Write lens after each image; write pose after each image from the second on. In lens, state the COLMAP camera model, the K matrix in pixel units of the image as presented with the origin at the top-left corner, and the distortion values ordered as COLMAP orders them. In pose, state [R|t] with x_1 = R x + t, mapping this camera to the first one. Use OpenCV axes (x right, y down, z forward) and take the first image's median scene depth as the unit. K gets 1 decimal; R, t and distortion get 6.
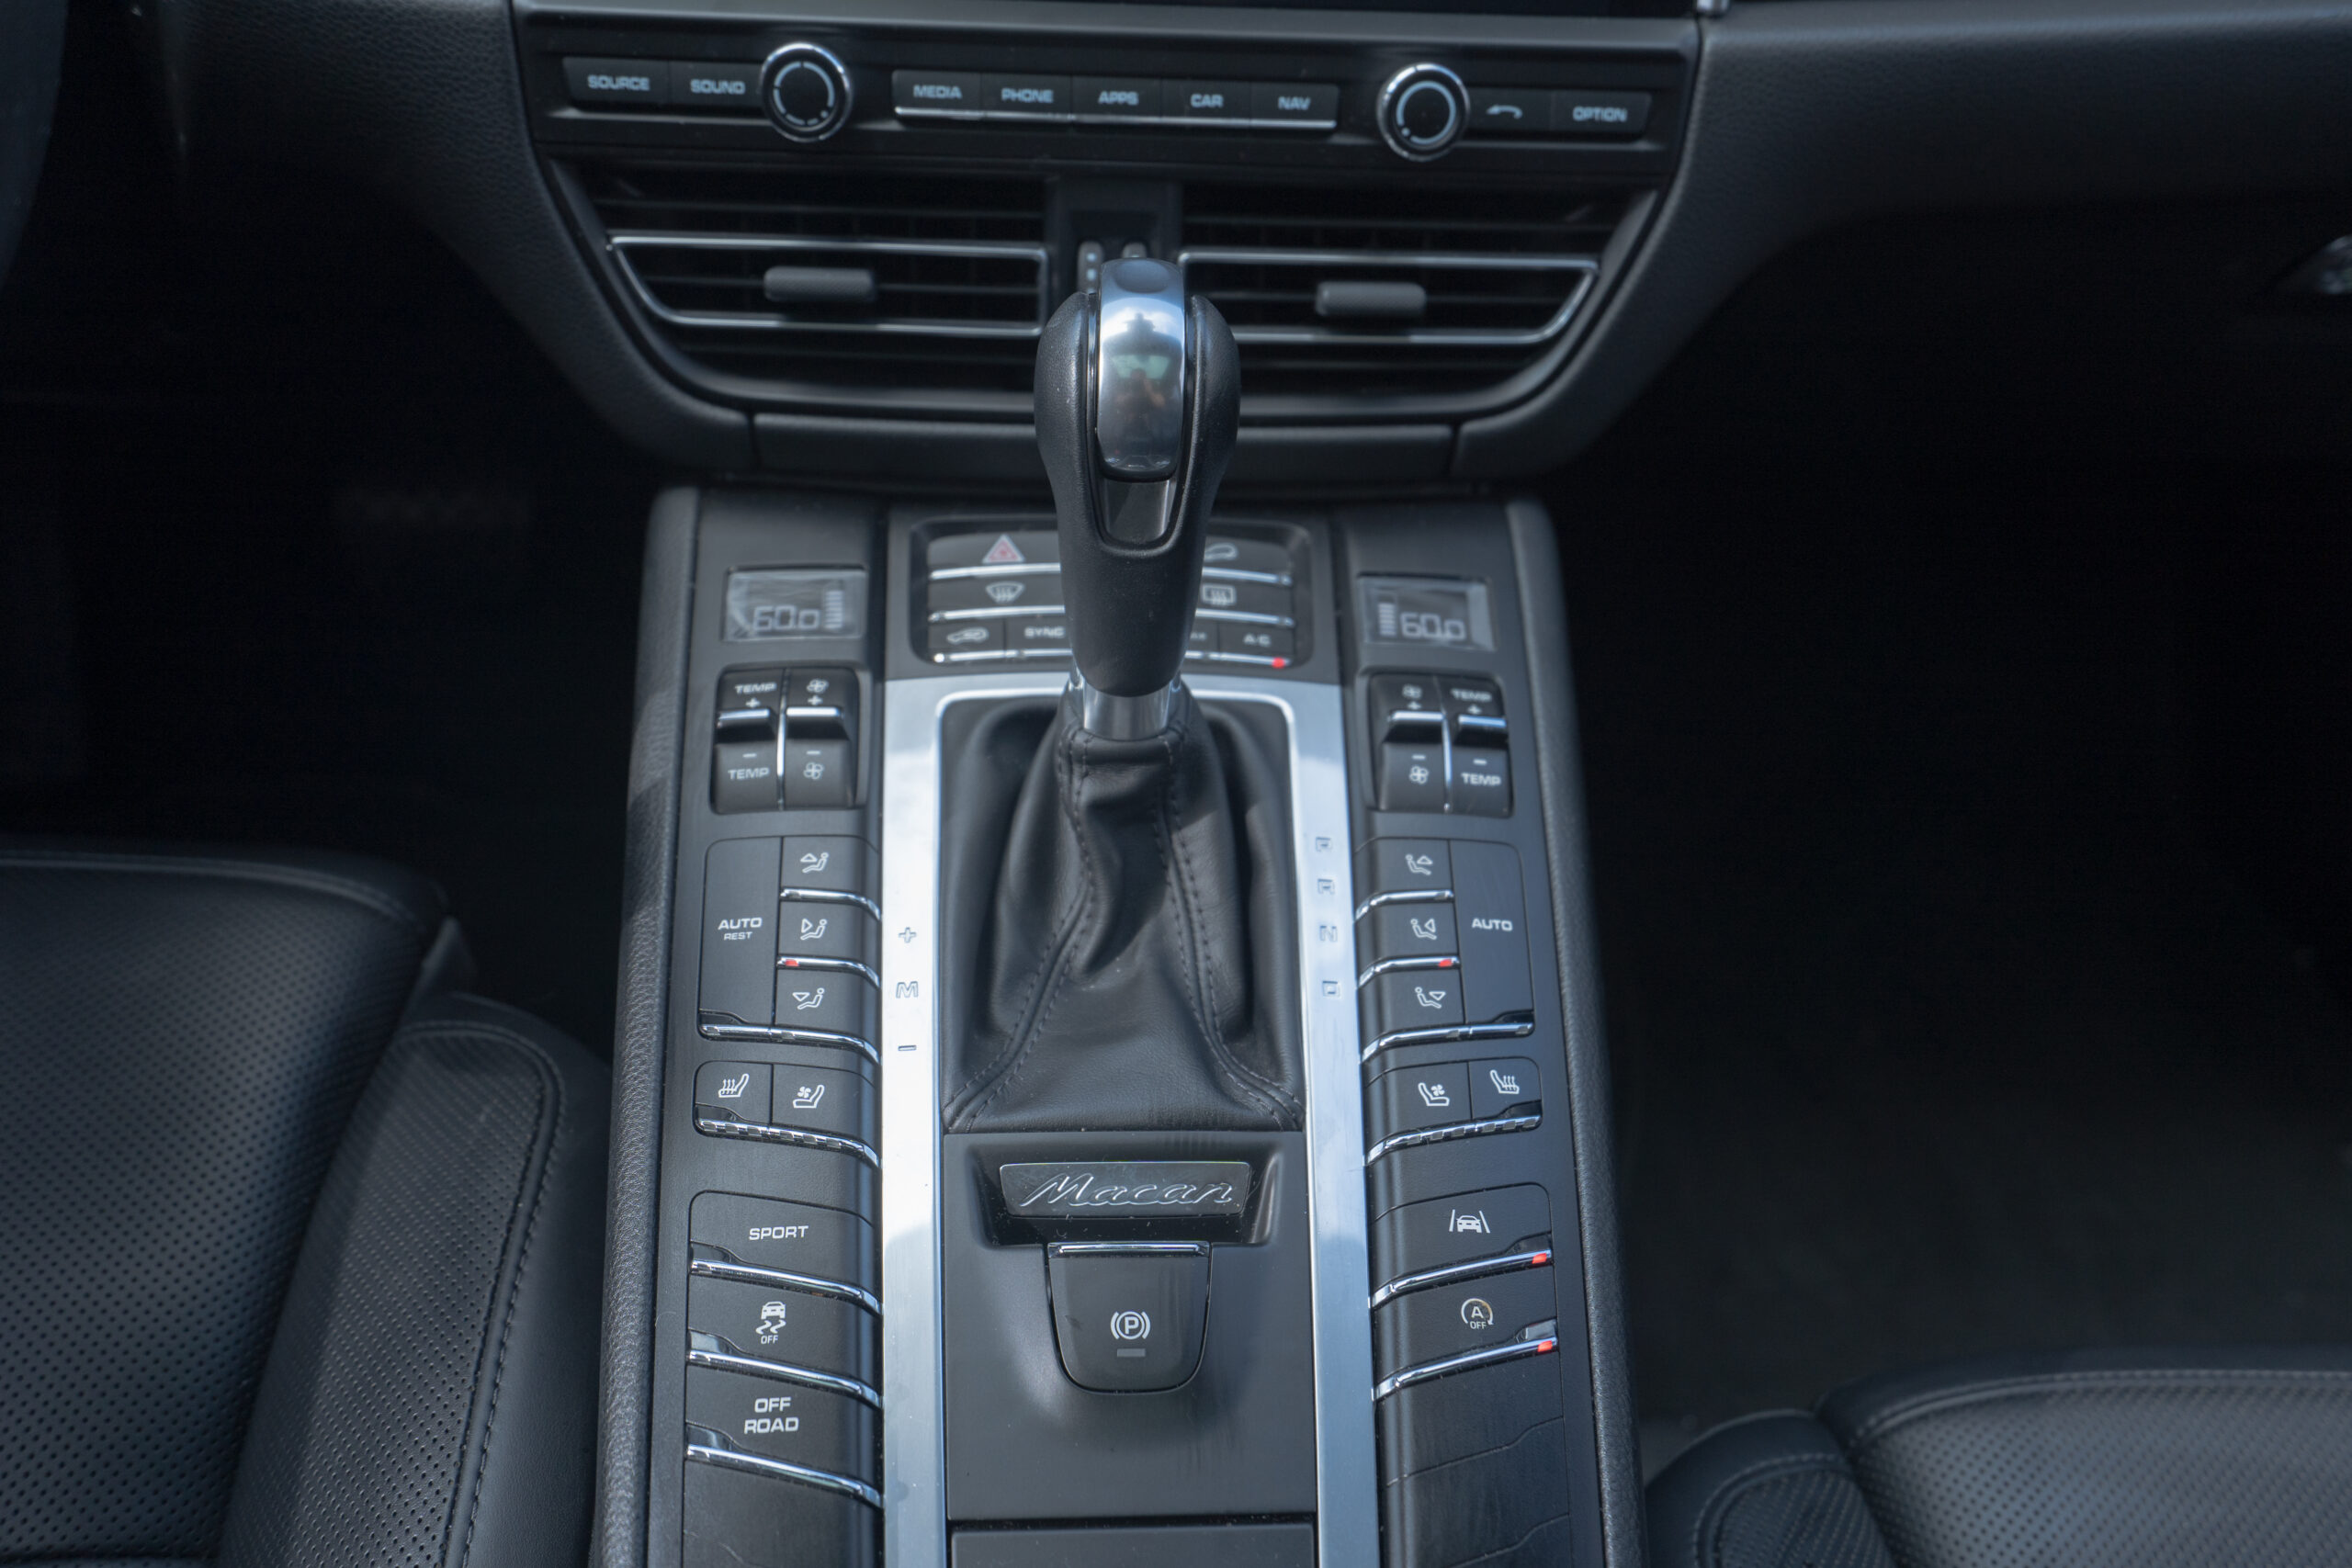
lens RADIAL K [[1922.5, 0, 1169.7], [0, 1922.5, 794.4], [0, 0, 1]] dist [0.024663, 0.004427]
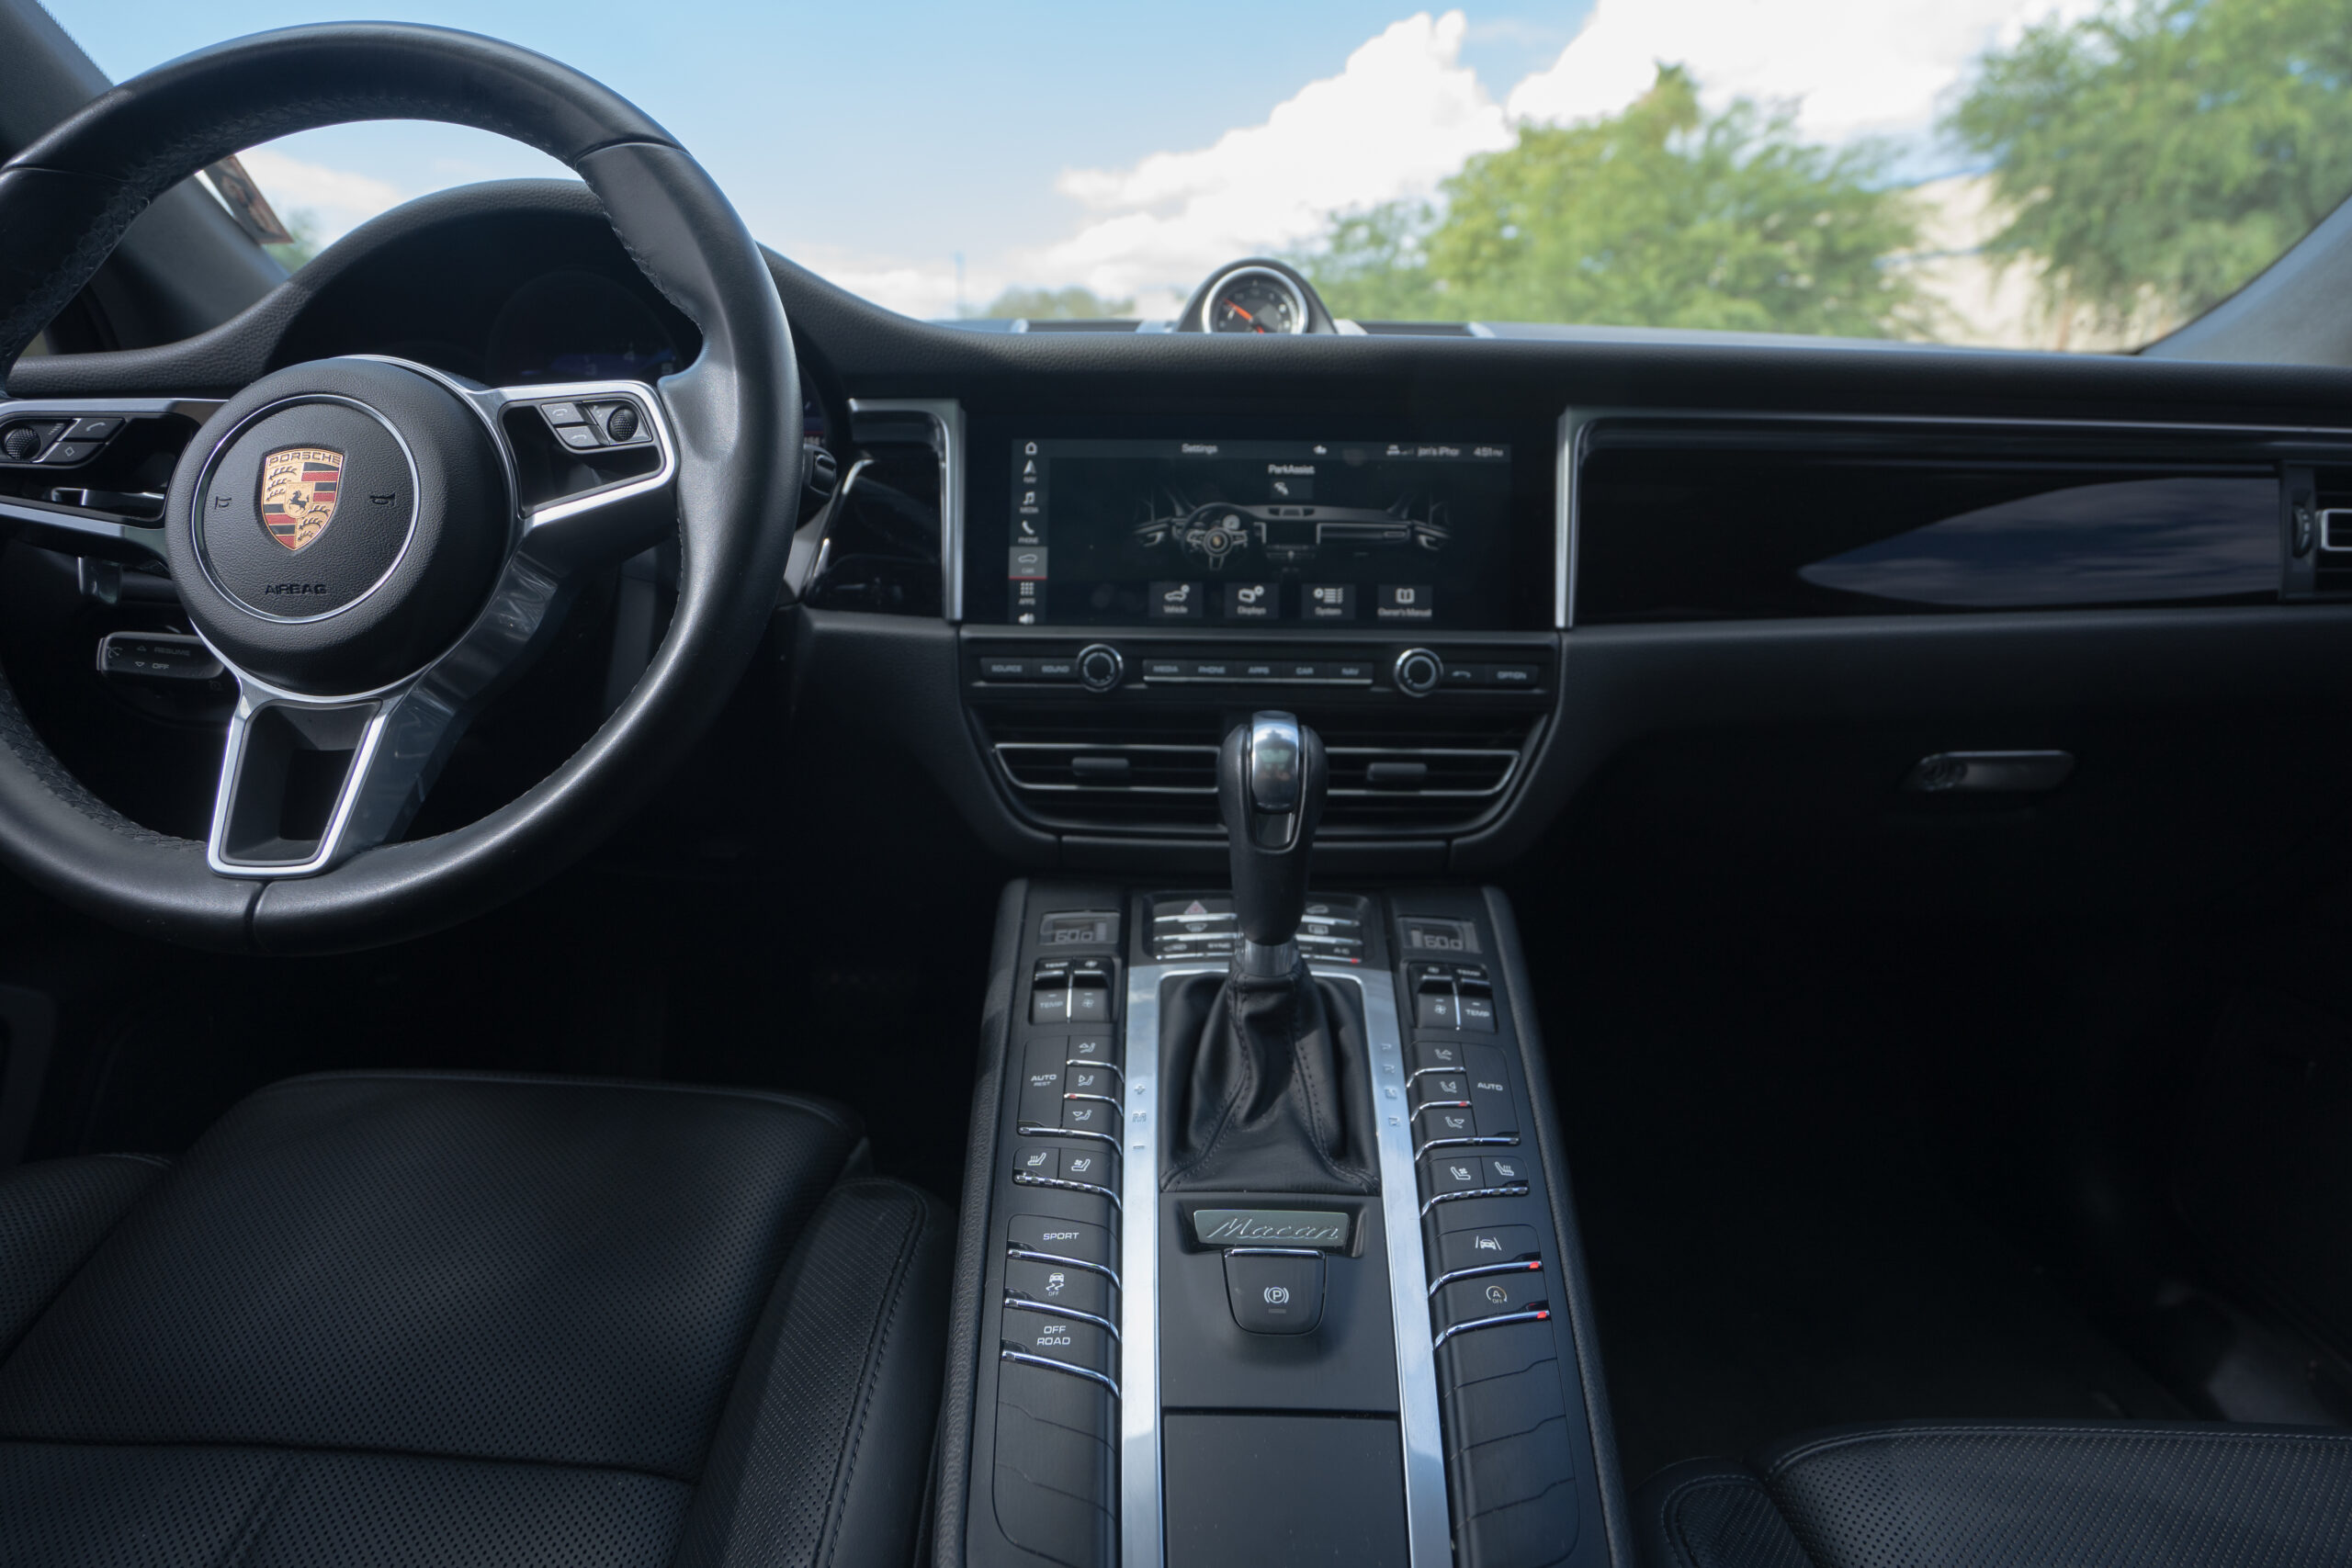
lens RADIAL K [[1198.4, 0, 1176.0], [0, 1198.4, 784.0], [0, 0, 1]] dist [-0.055616, 0.022252]
pose [[0.996417, -0.016950, -0.082860, -0.012060], [-0.017573, 0.916839, -0.398871, 0.229441], [0.082730, 0.398898, 0.913256, -0.060302]]
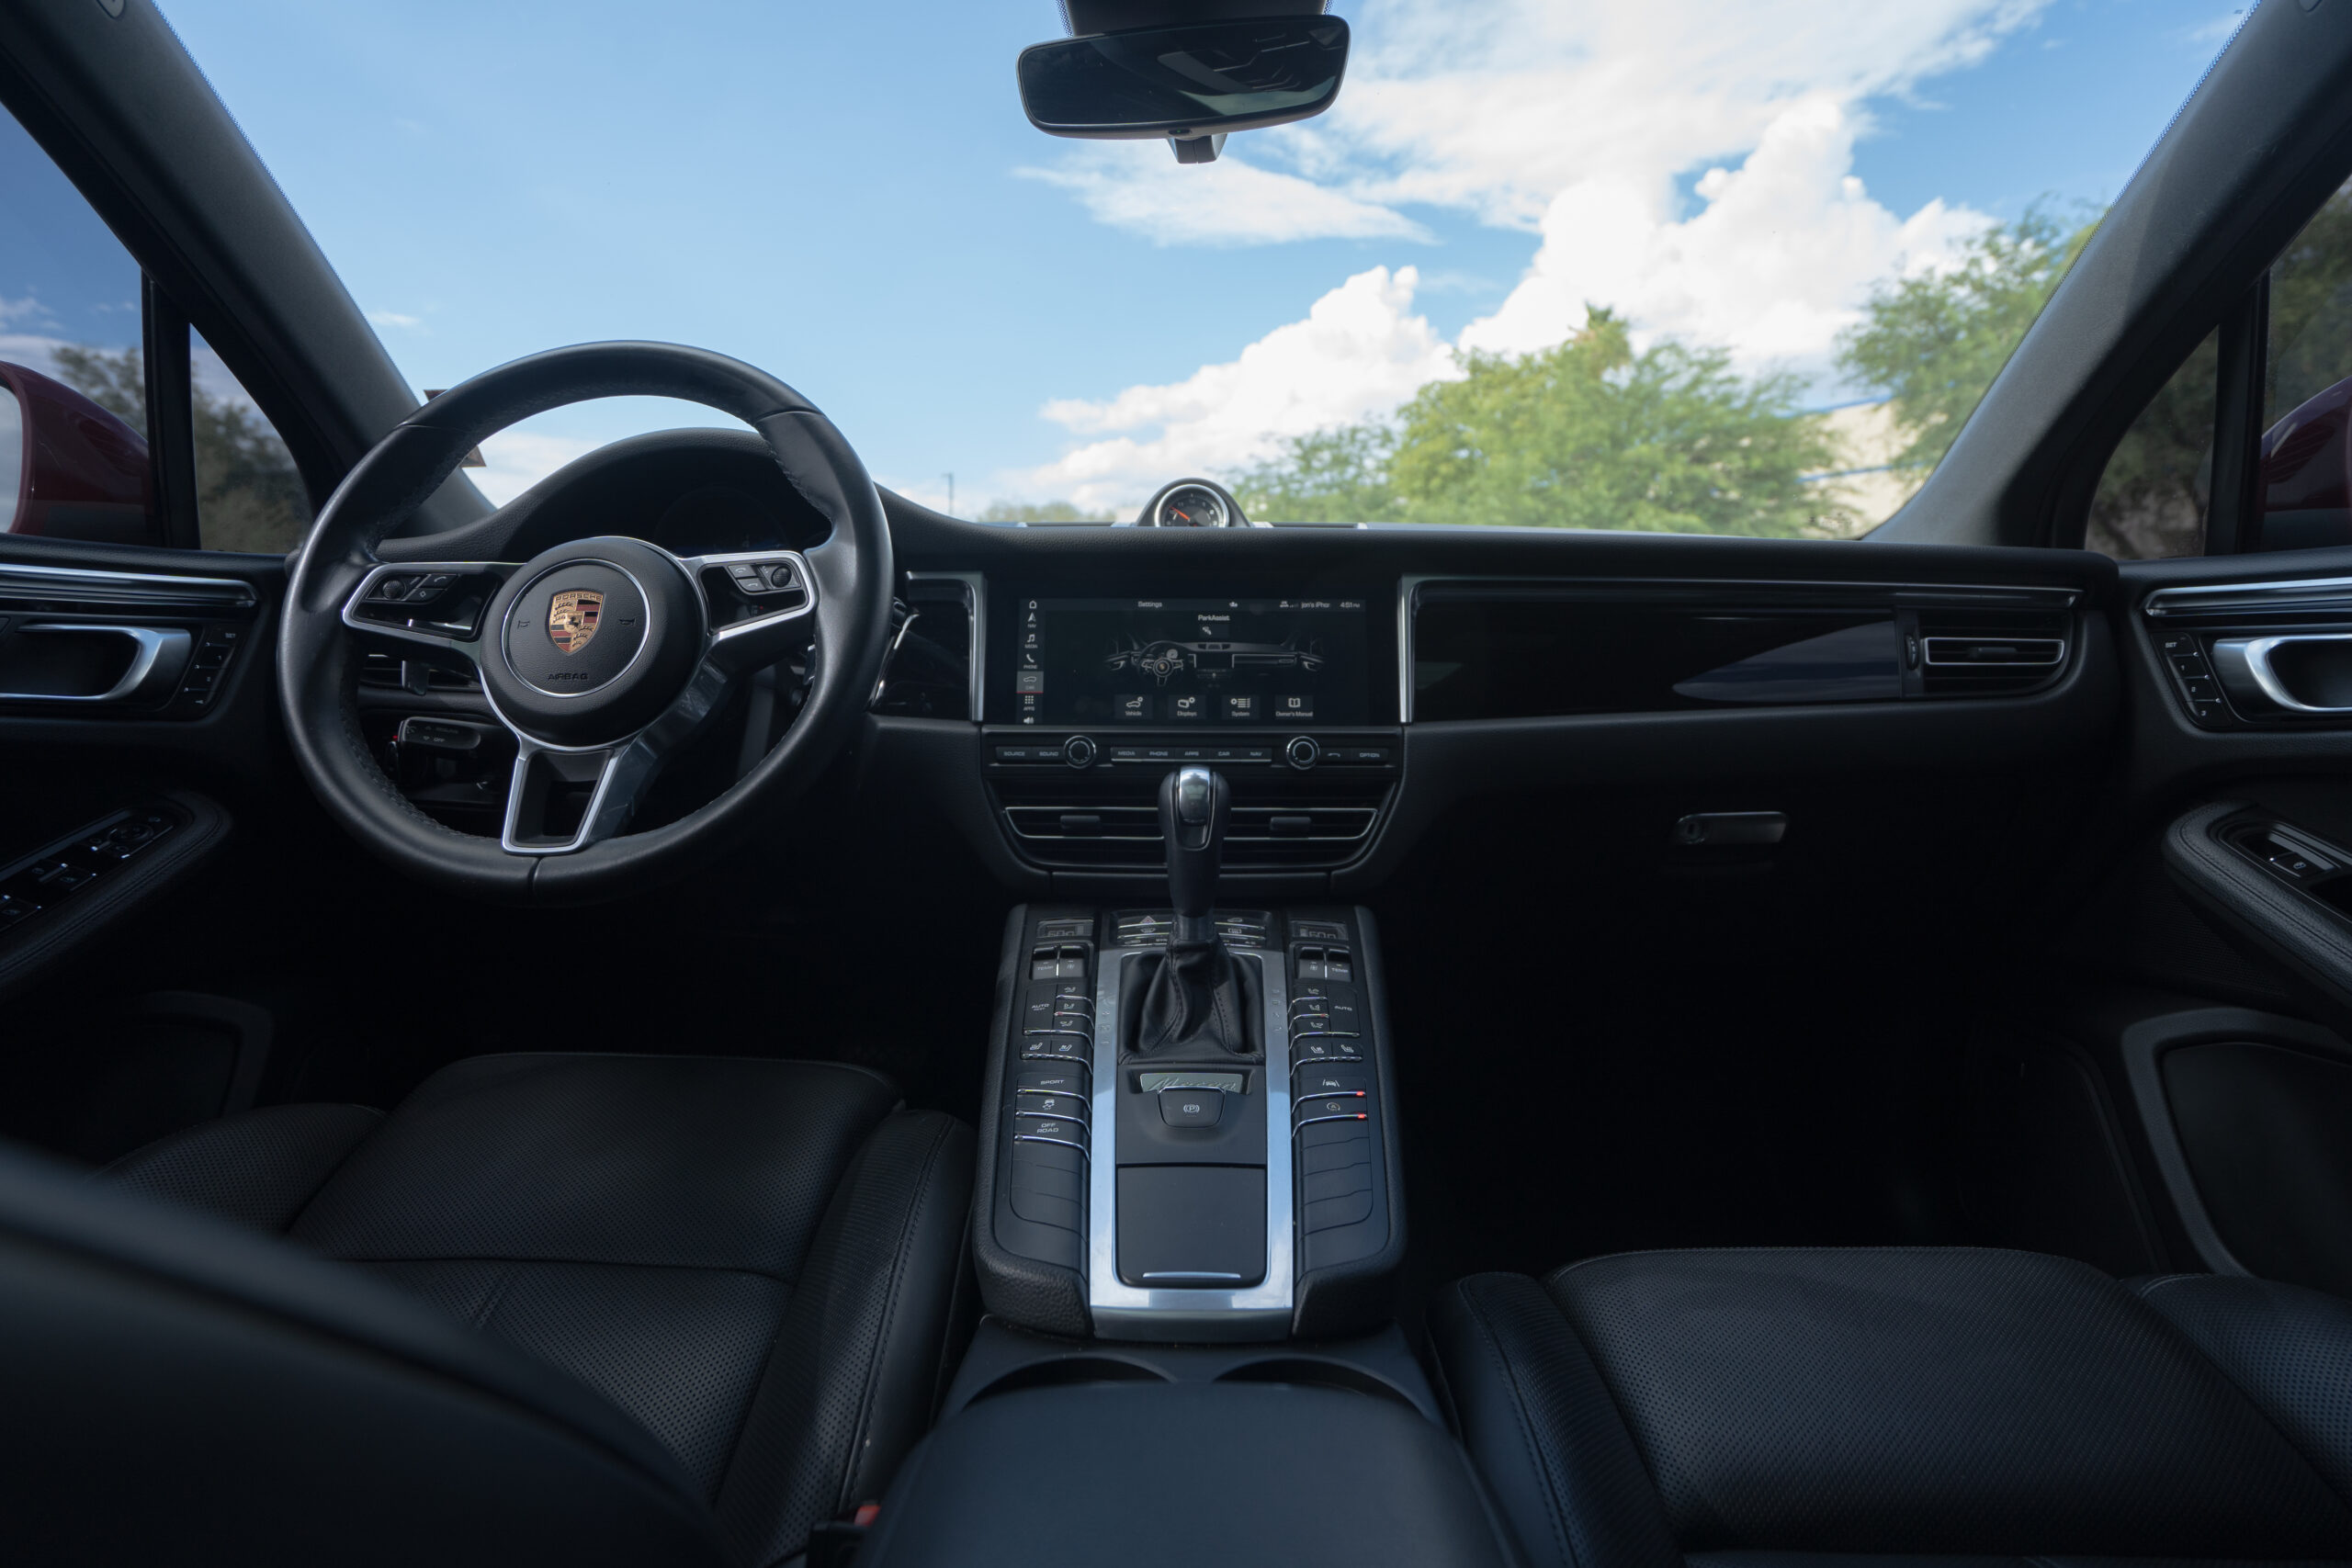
lens RADIAL K [[1197.6, 0, 1176.0], [0, 1197.6, 784.0], [0, 0, 1]] dist [-0.074401, 0.051298]
pose [[0.997385, -0.035960, -0.062683, 0.057708], [-0.004016, 0.838479, -0.544919, 0.621290], [0.072153, 0.543746, 0.836142, -0.417298]]
